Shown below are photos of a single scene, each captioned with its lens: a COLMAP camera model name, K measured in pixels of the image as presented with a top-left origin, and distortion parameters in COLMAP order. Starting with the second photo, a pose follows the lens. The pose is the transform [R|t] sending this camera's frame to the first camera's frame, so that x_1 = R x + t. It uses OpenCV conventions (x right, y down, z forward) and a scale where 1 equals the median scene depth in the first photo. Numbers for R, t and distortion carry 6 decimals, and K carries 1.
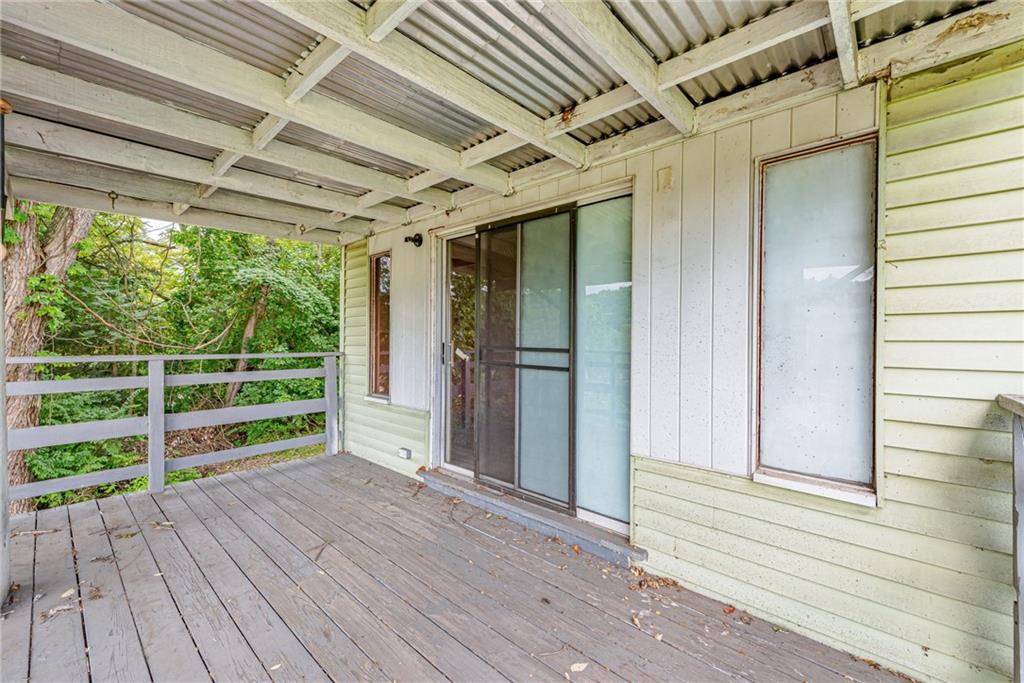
lens RADIAL K [[405.8, 0, 512.0], [0, 405.8, 339.6], [0, 0, 1]] dist [0.012278, -0.001537]
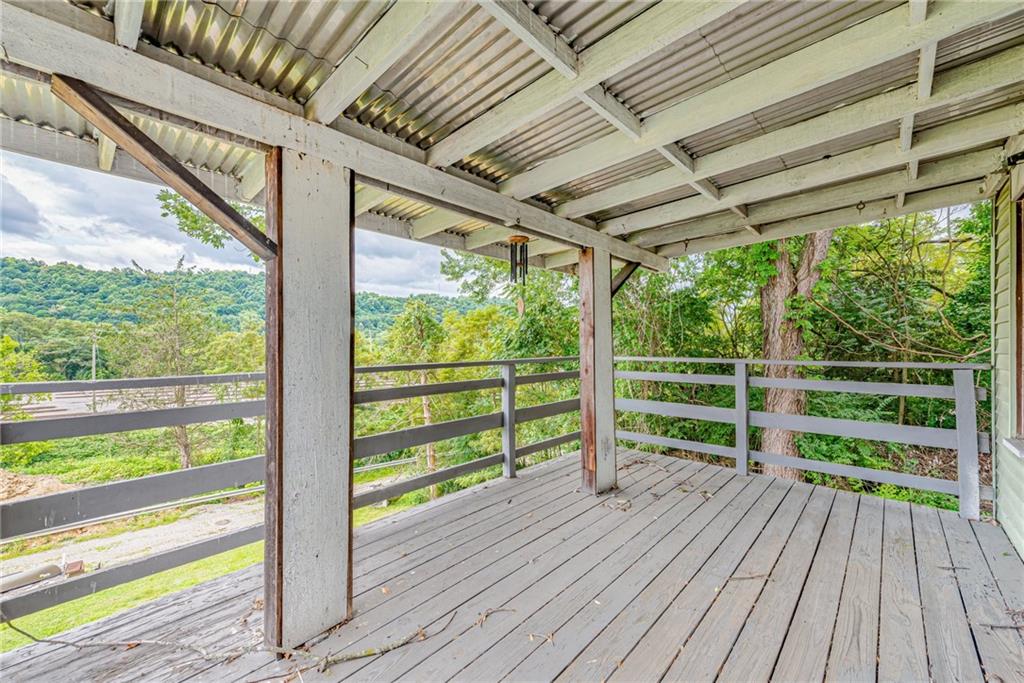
lens RADIAL K [[405.8, 0, 511.4], [0, 405.8, 346.2], [0, 0, 1]] dist [0.012278, -0.001537]
pose [[-0.031754, -0.007080, -0.999471, 0.205896], [0.006230, 0.999954, -0.007281, 0.002683], [0.999476, -0.006457, -0.031709, 0.226174]]
